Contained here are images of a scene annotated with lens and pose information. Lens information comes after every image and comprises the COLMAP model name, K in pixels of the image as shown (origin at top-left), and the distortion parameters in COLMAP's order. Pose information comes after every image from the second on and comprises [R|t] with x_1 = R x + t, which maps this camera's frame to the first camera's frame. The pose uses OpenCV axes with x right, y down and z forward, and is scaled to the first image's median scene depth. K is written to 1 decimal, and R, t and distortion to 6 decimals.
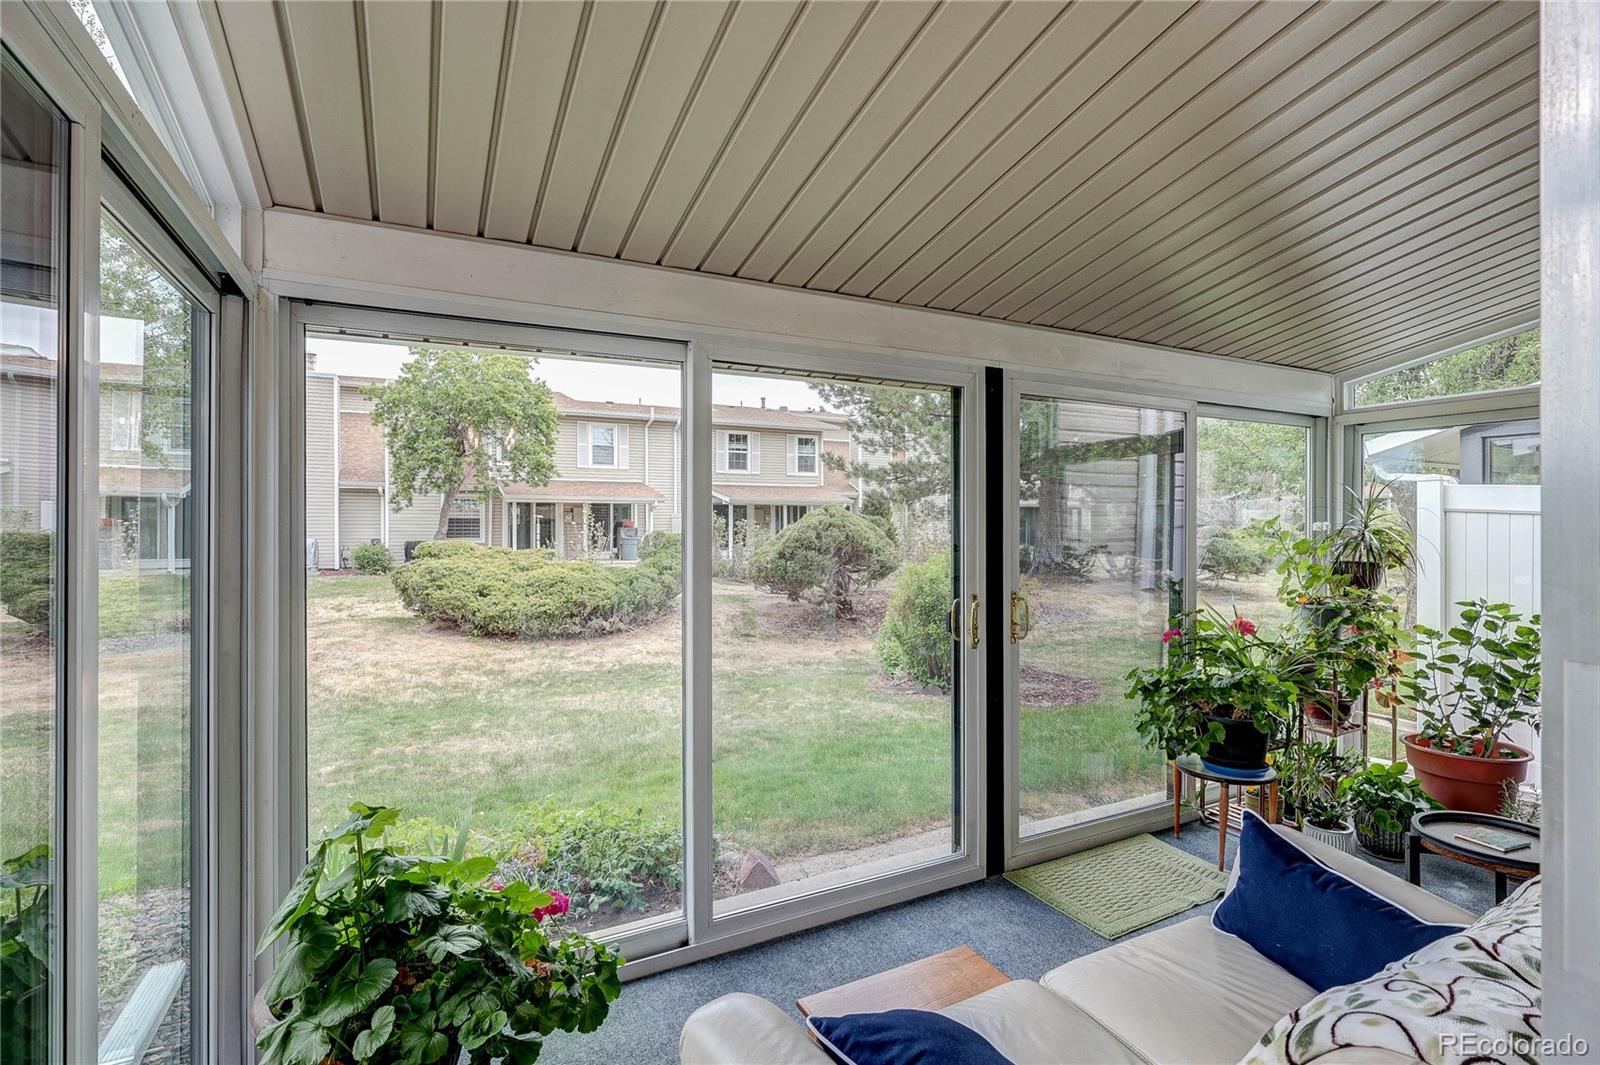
lens RADIAL K [[720.6, 0, 800.0], [0, 720.6, 532.5], [0, 0, 1]] dist [-0.000888, -0.000080]
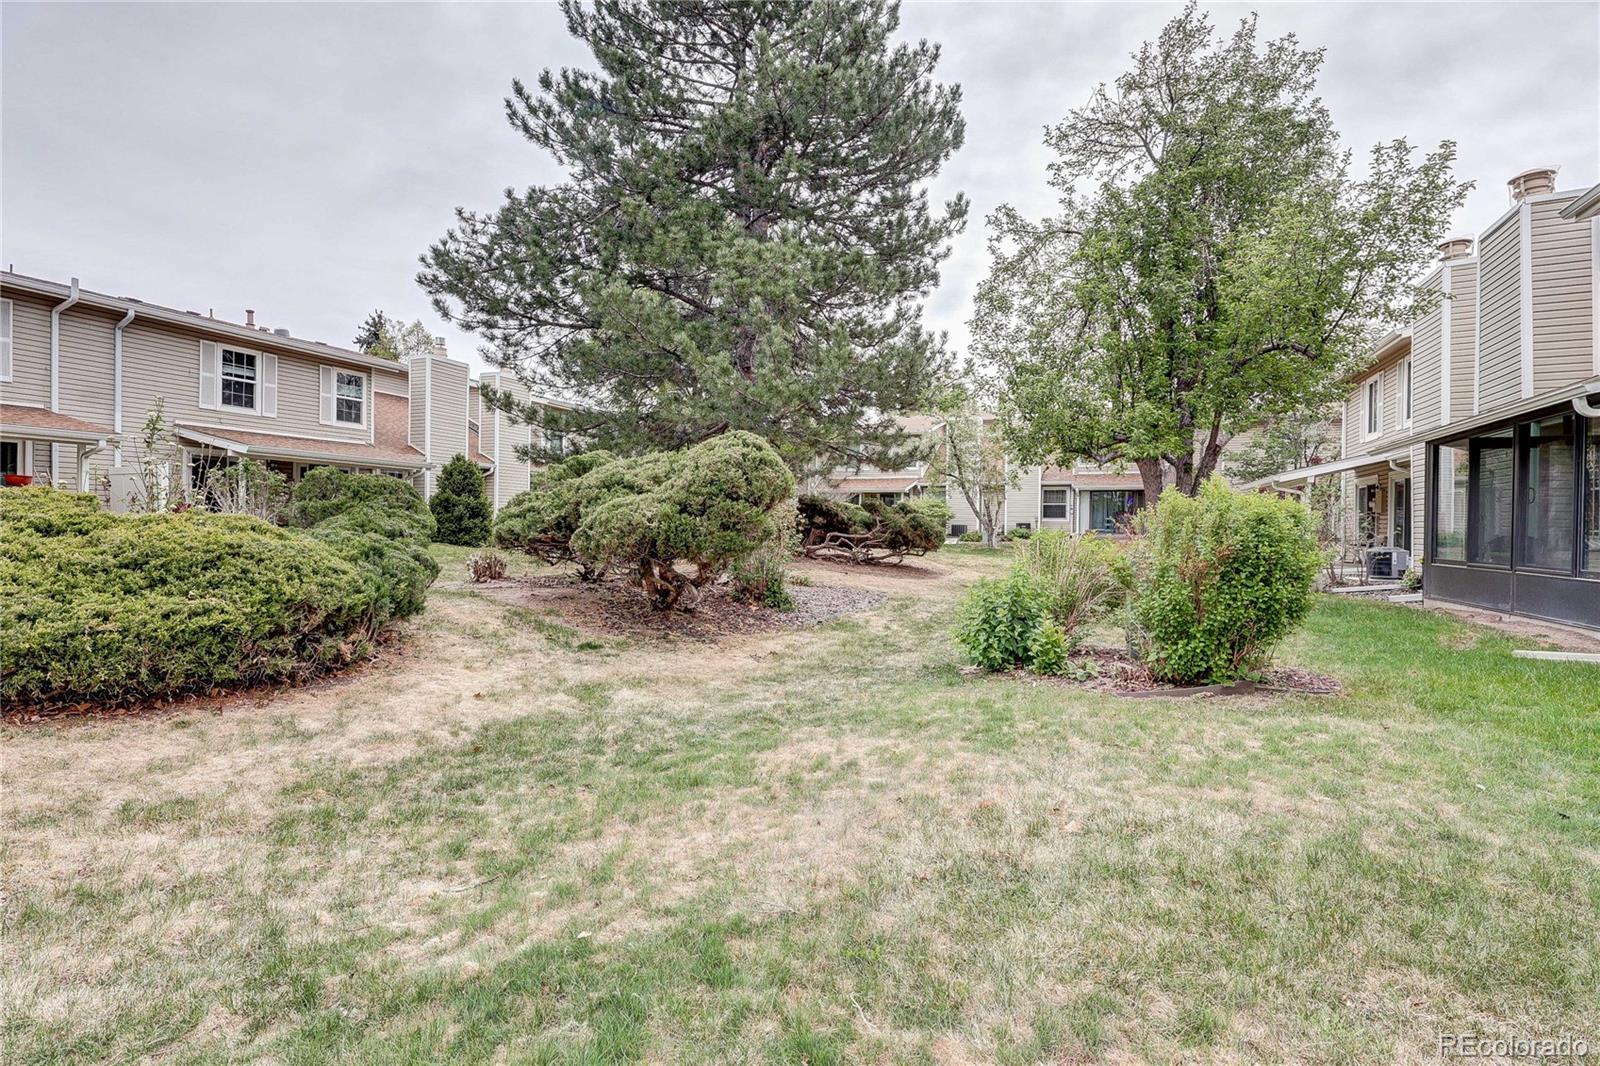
lens RADIAL K [[754.0, 0, 799.6], [0, 754.0, 512.3], [0, 0, 1]] dist [-0.001375, -0.000169]
pose [[0.775024, 0.023505, 0.631494, -0.339415], [-0.012539, 0.999683, -0.021821, 0.046722], [-0.631807, 0.008993, 0.775073, 0.431571]]
